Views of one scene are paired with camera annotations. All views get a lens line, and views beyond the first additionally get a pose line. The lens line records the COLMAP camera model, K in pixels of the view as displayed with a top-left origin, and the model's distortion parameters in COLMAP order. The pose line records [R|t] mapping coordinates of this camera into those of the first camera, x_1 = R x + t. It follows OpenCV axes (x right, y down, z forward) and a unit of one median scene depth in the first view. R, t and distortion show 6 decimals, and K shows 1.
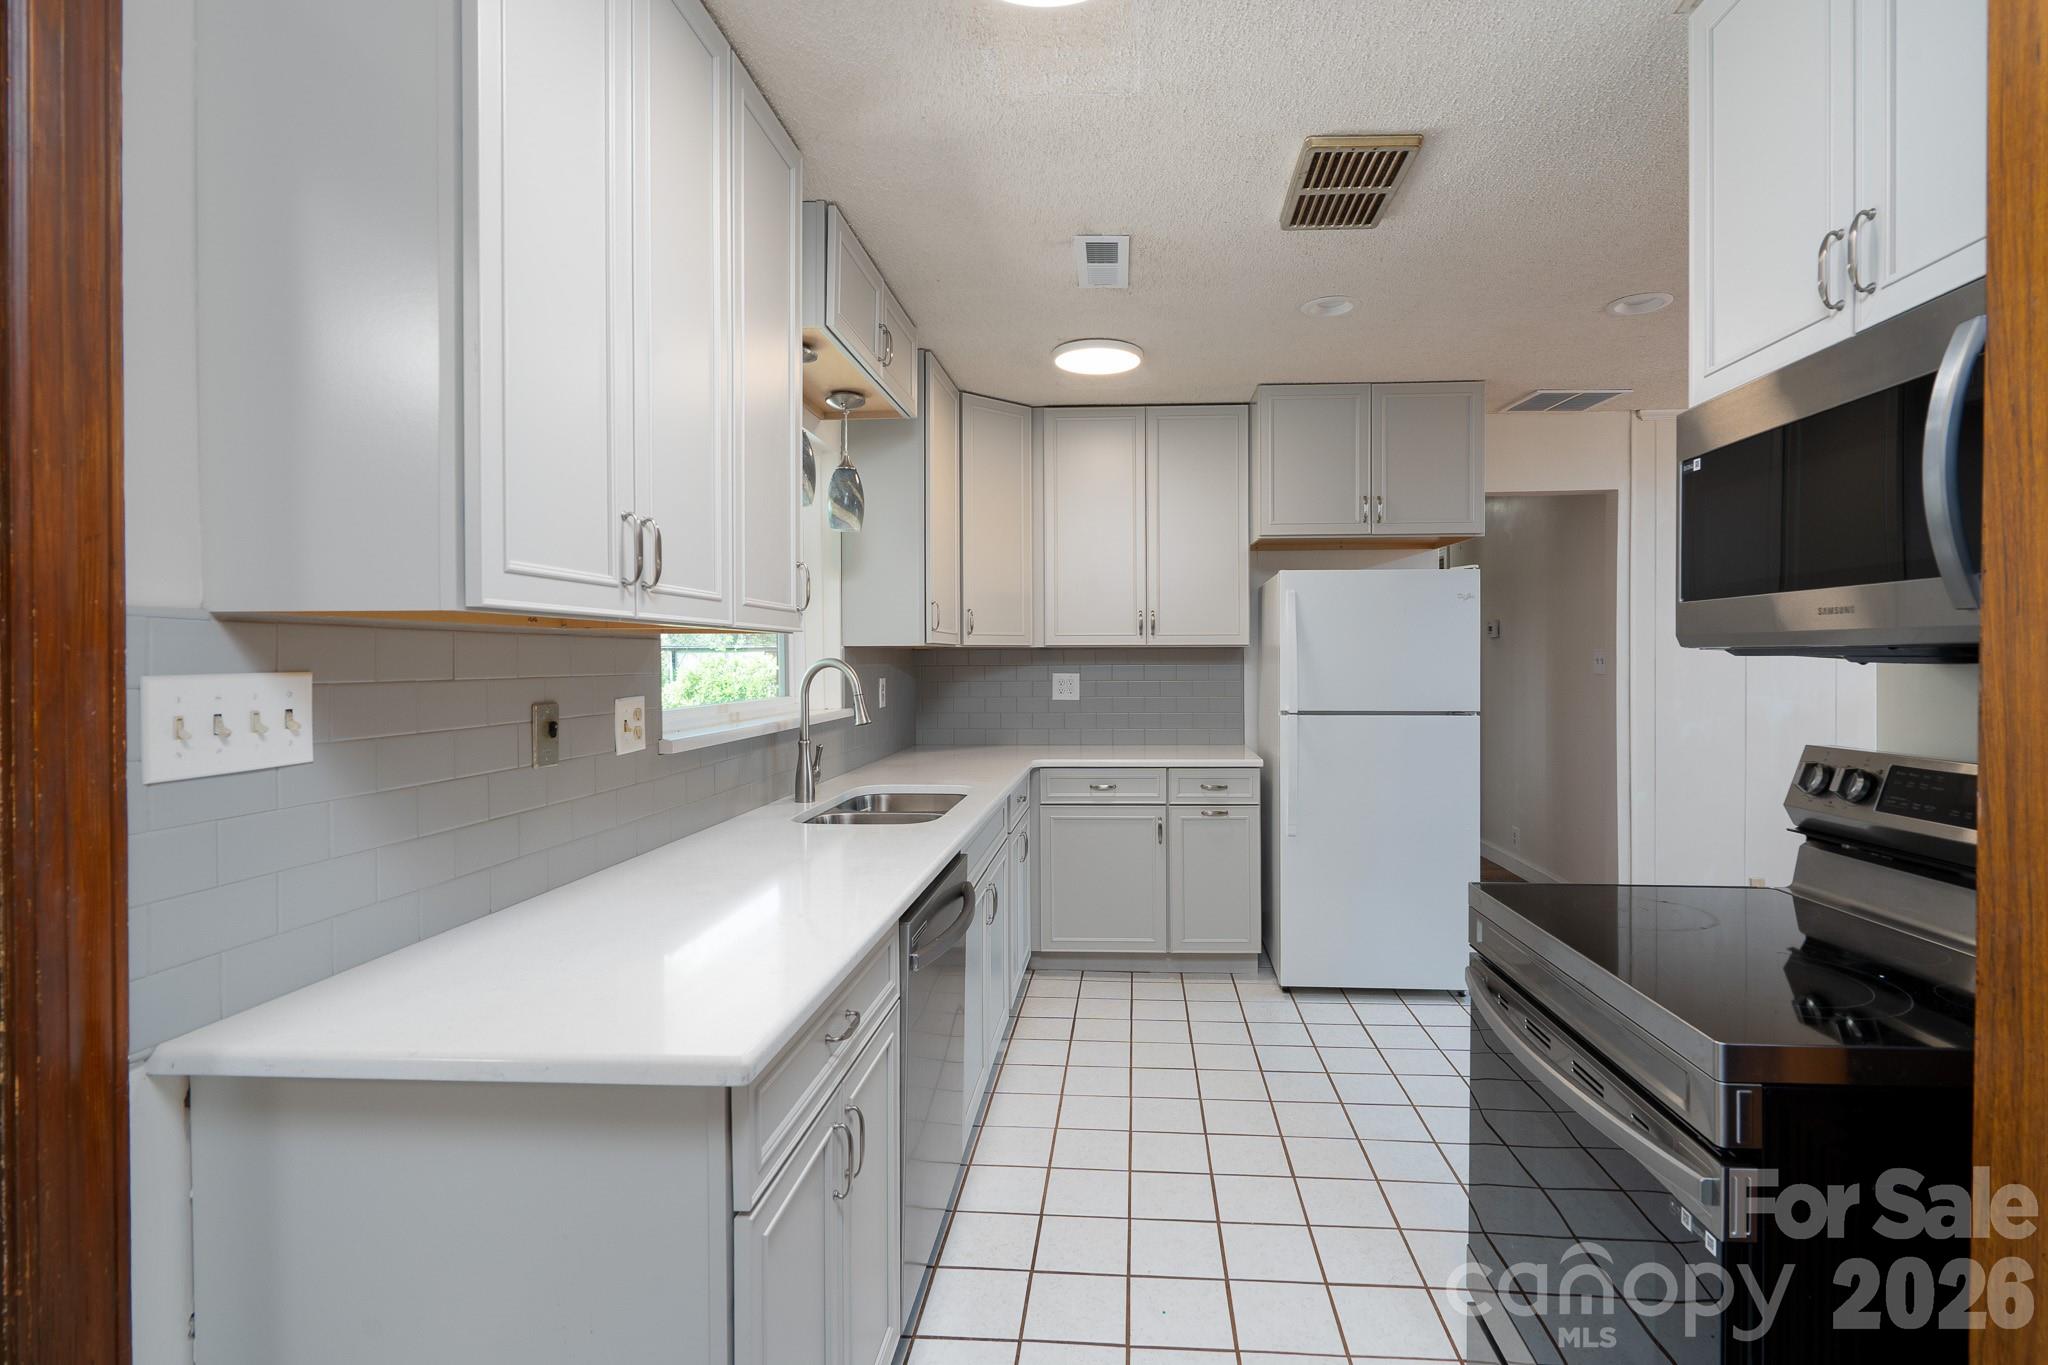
lens RADIAL K [[1022.3, 0, 1064.1], [0, 1022.3, 662.9], [0, 0, 1]] dist [0.001833, 0.000800]
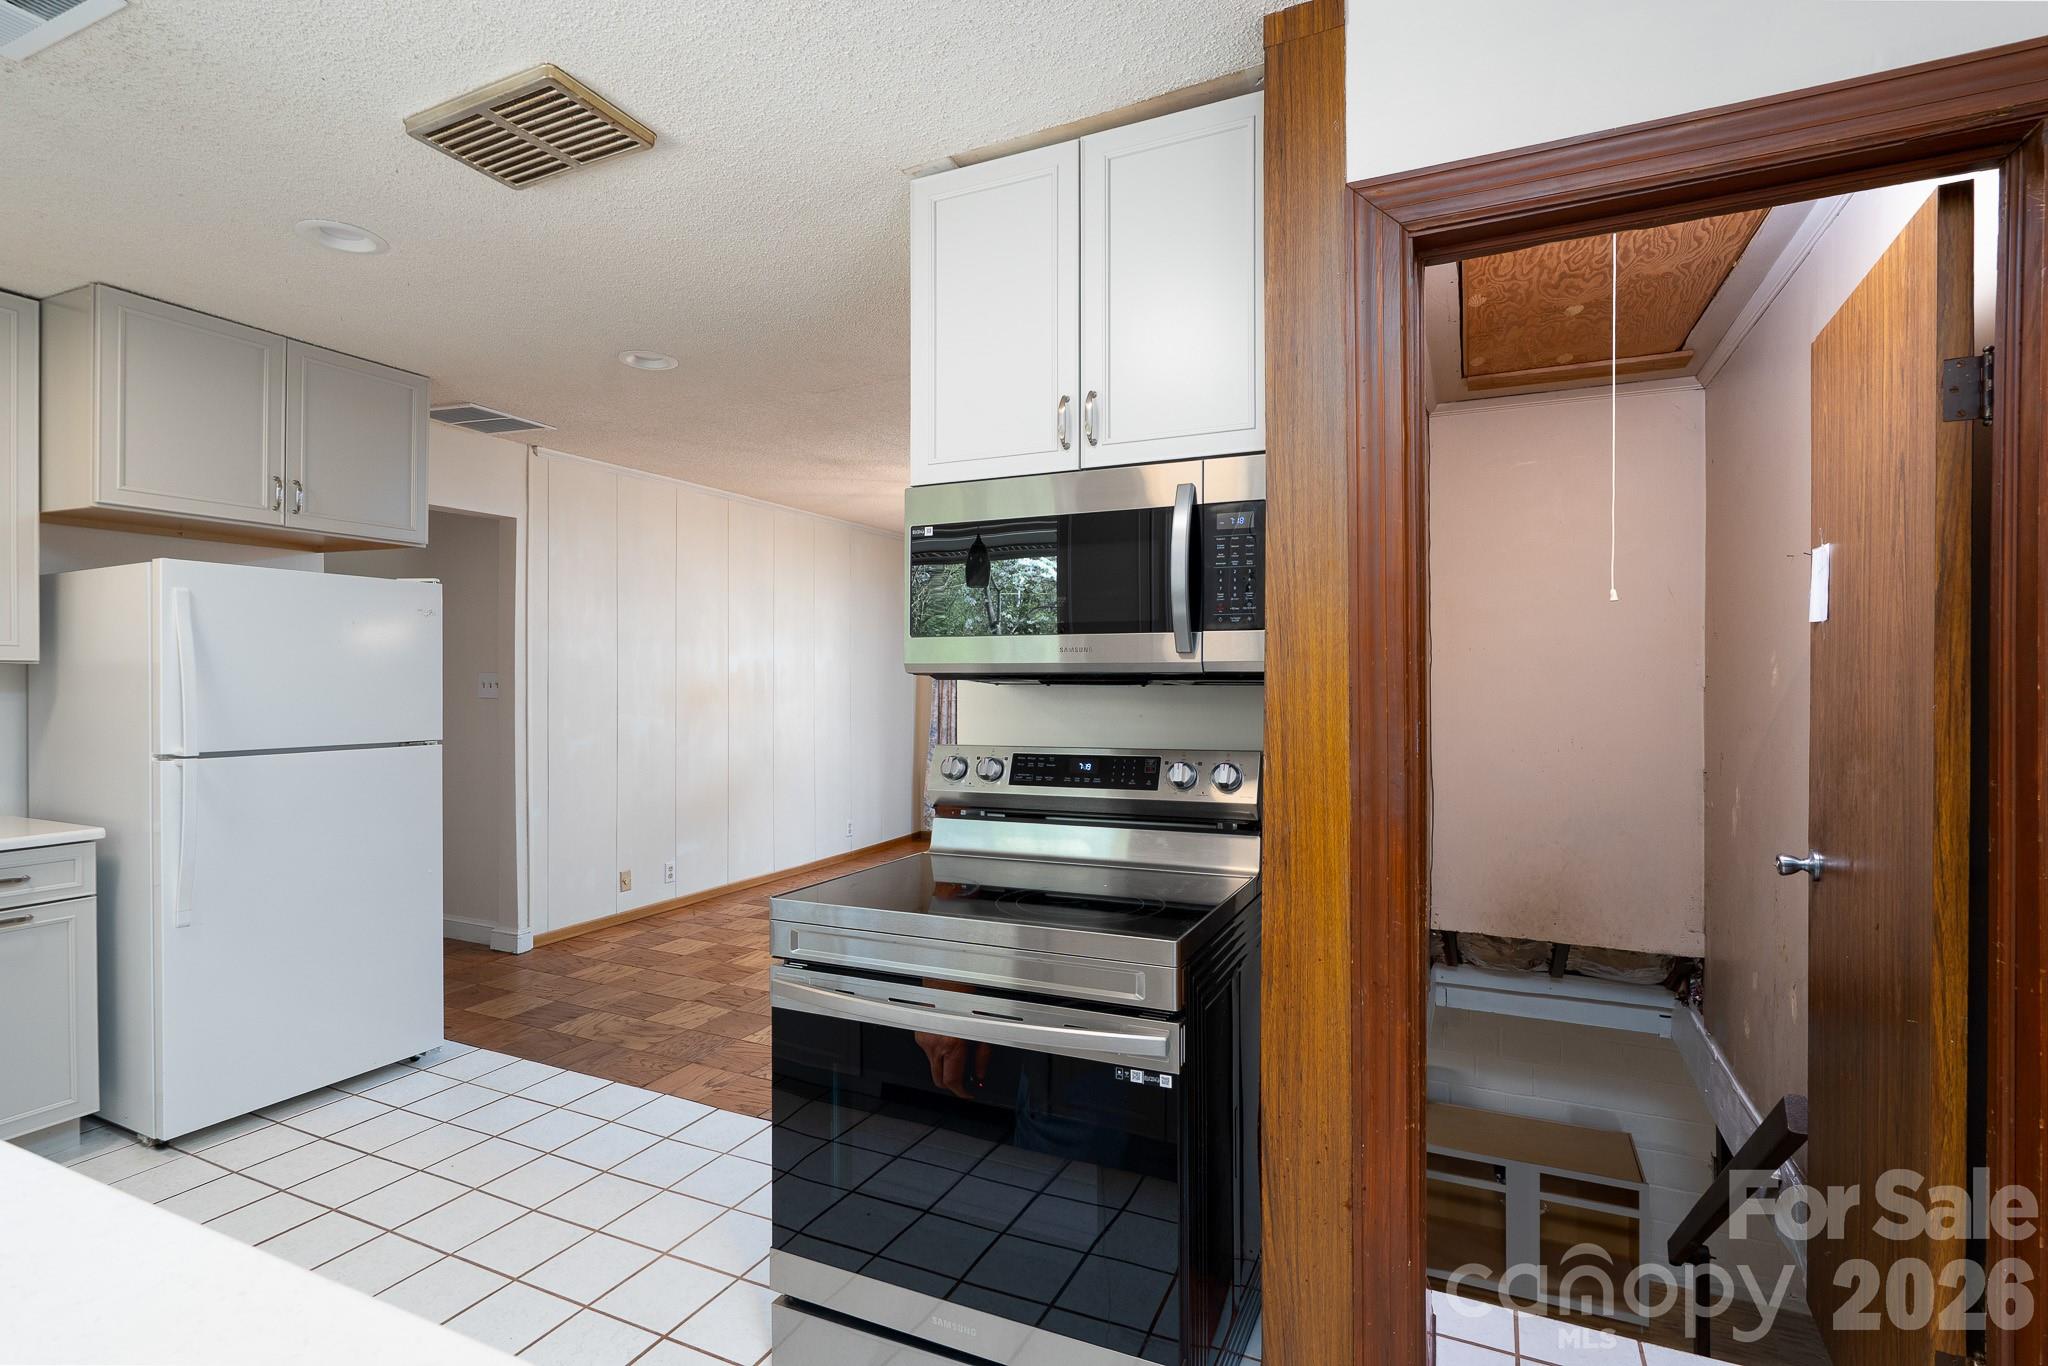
lens RADIAL K [[950.1, 0, 1058.1], [0, 950.1, 681.4], [0, 0, 1]] dist [-0.009061, 0.000001]
pose [[0.343389, 0.001280, 0.939193, -0.236423], [0.003866, 0.999989, -0.002776, -0.000551], [-0.939185, 0.004584, 0.343380, 0.229946]]
